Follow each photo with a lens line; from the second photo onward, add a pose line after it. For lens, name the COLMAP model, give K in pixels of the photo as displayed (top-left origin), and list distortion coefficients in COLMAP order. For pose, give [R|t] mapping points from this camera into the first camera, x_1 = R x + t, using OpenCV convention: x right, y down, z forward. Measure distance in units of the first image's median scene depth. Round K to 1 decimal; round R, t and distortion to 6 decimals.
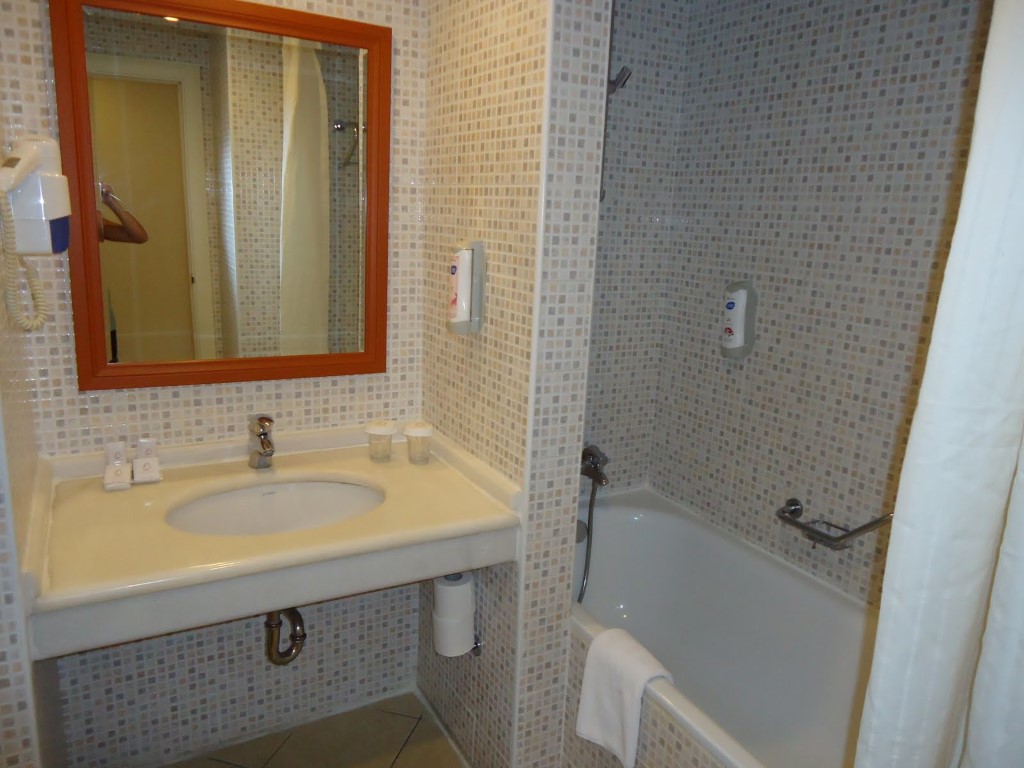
lens RADIAL K [[753.8, 0, 512.6], [0, 753.8, 383.8], [0, 0, 1]] dist [-0.001933, 0.003033]
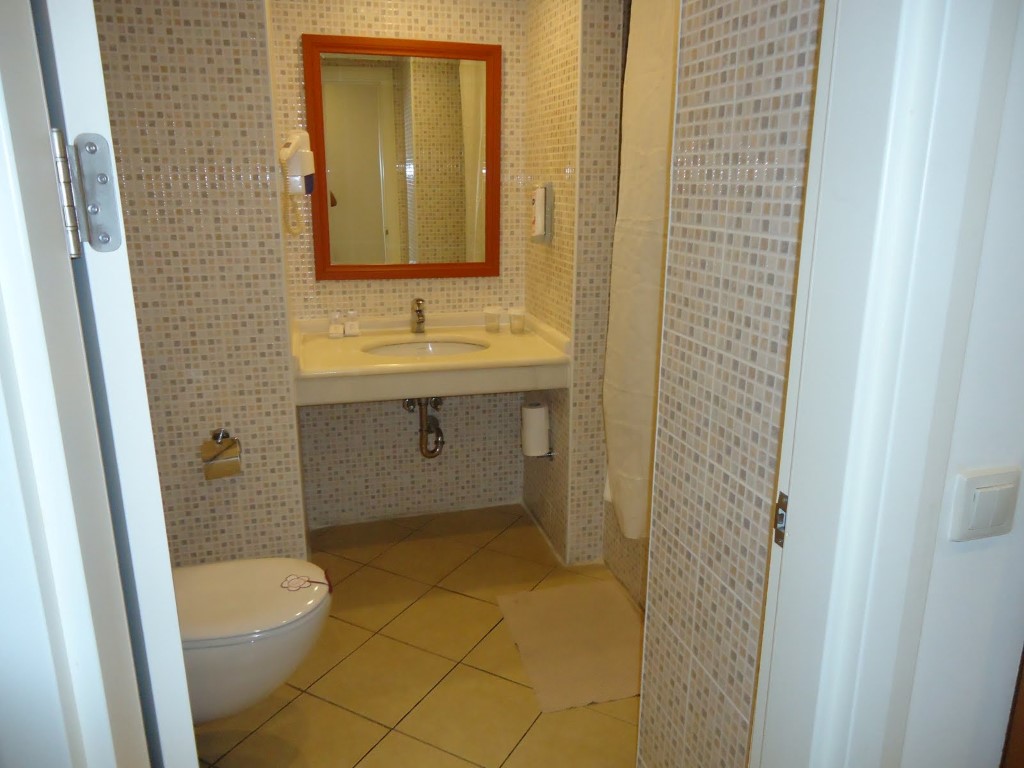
lens RADIAL K [[753.8, 0, 511.5], [0, 753.8, 383.7], [0, 0, 1]] dist [-0.001933, 0.003033]
pose [[0.968881, 0.025864, -0.246173, 0.259602], [-0.017058, 0.999138, 0.037836, 0.159508], [0.246939, -0.032459, 0.968487, -0.510852]]
